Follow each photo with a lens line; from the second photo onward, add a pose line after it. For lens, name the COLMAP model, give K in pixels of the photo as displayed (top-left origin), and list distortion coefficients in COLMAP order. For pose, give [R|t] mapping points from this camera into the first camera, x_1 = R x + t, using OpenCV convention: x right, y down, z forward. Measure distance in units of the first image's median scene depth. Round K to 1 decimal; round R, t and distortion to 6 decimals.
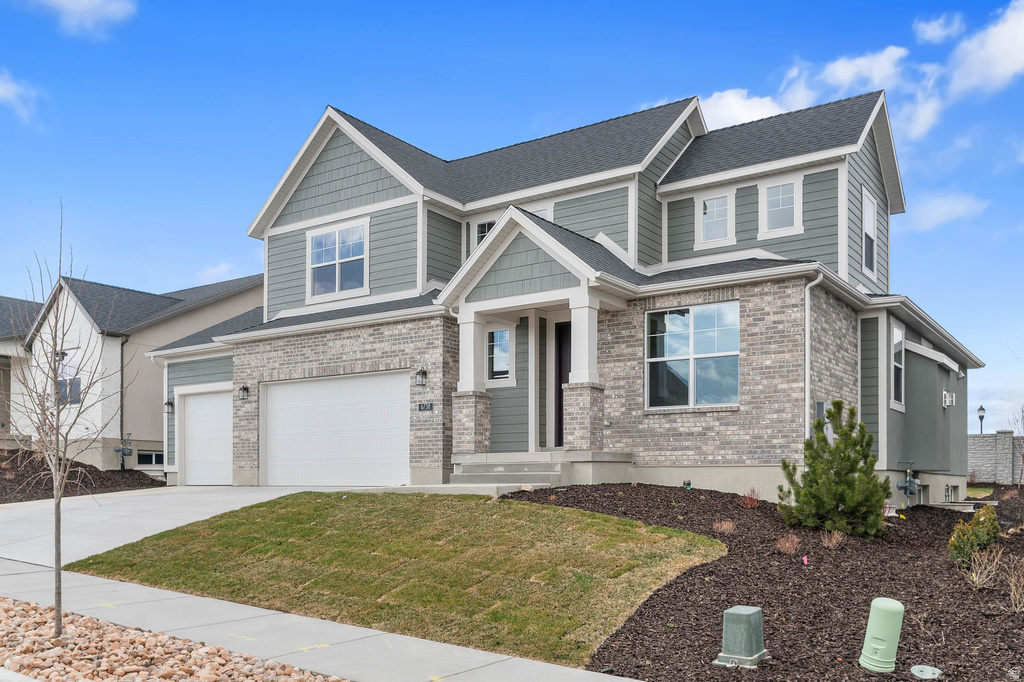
lens RADIAL K [[860.5, 0, 512.0], [0, 860.5, 341.0], [0, 0, 1]] dist [0.073011, -0.002516]
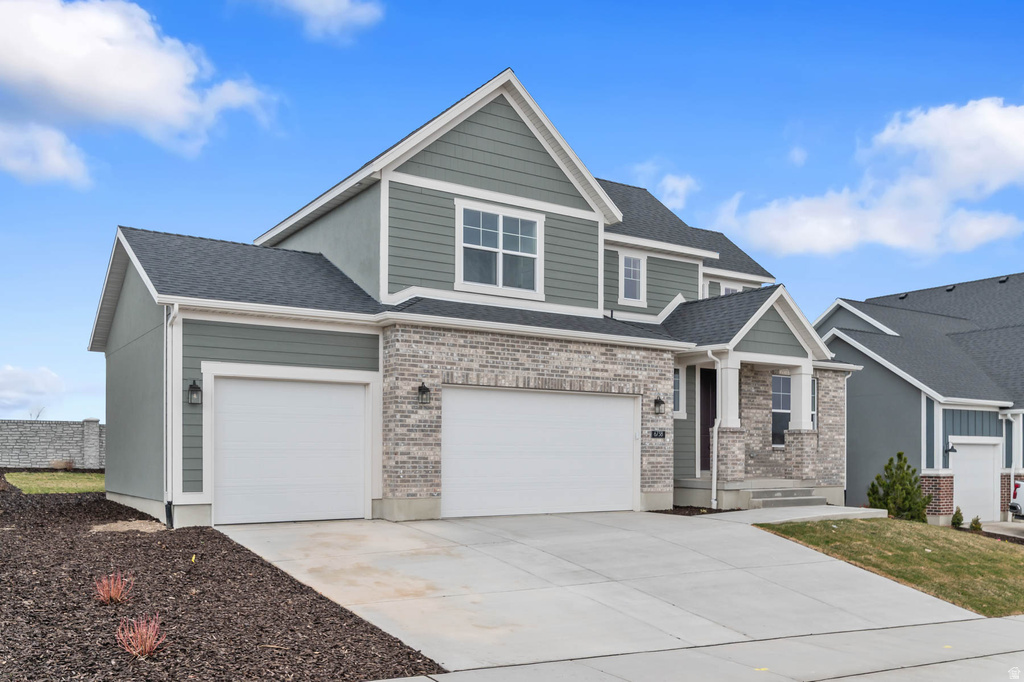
lens RADIAL K [[860.5, 0, 512.0], [0, 860.5, 341.0], [0, 0, 1]] dist [0.073011, -0.002516]
pose [[0.369125, 0.121686, 0.921379, -1.109960], [-0.151142, 0.986053, -0.069676, 0.061996], [-0.917008, -0.113540, 0.382368, 0.741059]]
